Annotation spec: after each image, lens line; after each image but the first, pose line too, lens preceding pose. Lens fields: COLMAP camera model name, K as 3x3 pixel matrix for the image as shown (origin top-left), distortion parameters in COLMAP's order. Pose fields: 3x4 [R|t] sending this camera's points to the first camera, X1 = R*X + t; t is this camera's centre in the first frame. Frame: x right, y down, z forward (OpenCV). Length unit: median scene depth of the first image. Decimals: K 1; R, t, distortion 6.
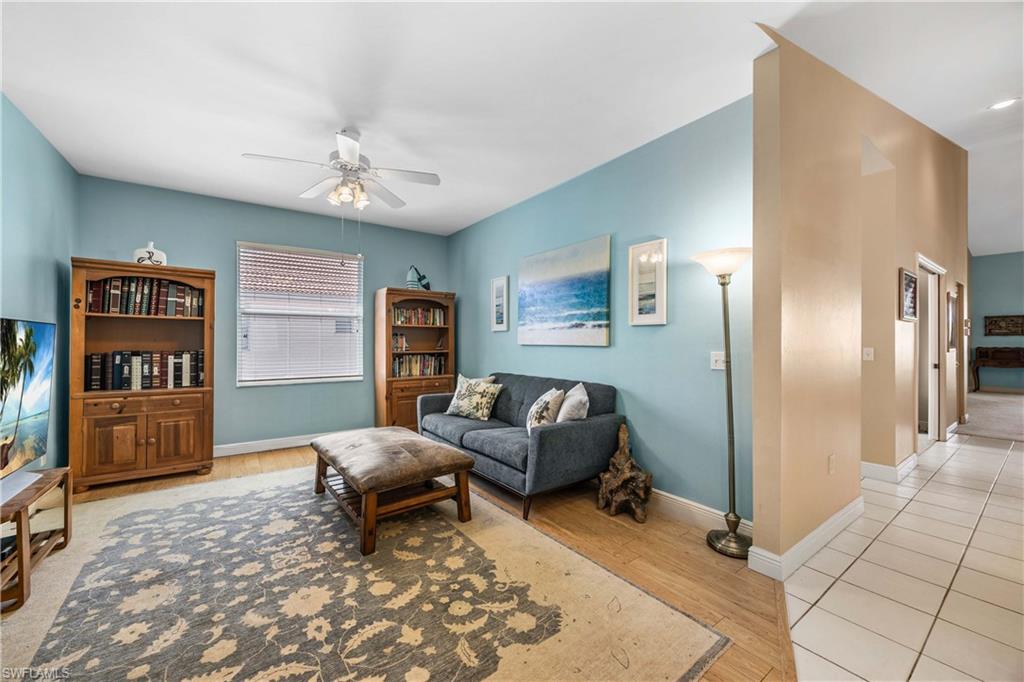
lens RADIAL K [[391.2, 0, 512.0], [0, 391.2, 341.0], [0, 0, 1]] dist [-0.003965, -0.000006]
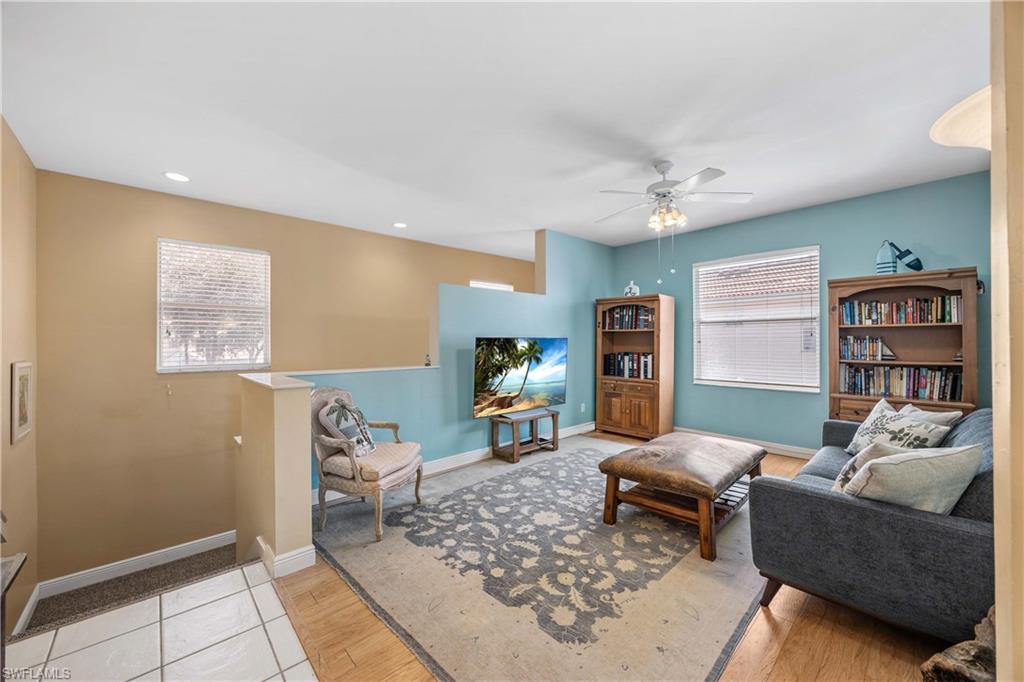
lens RADIAL K [[388.8, 0, 515.0], [0, 388.8, 339.0], [0, 0, 1]] dist [-0.000793, 0.000022]
pose [[0.132652, -0.008555, -0.991126, 0.761315], [0.006327, 0.999950, -0.007784, -0.028038], [0.991143, -0.005238, 0.132699, 0.513095]]
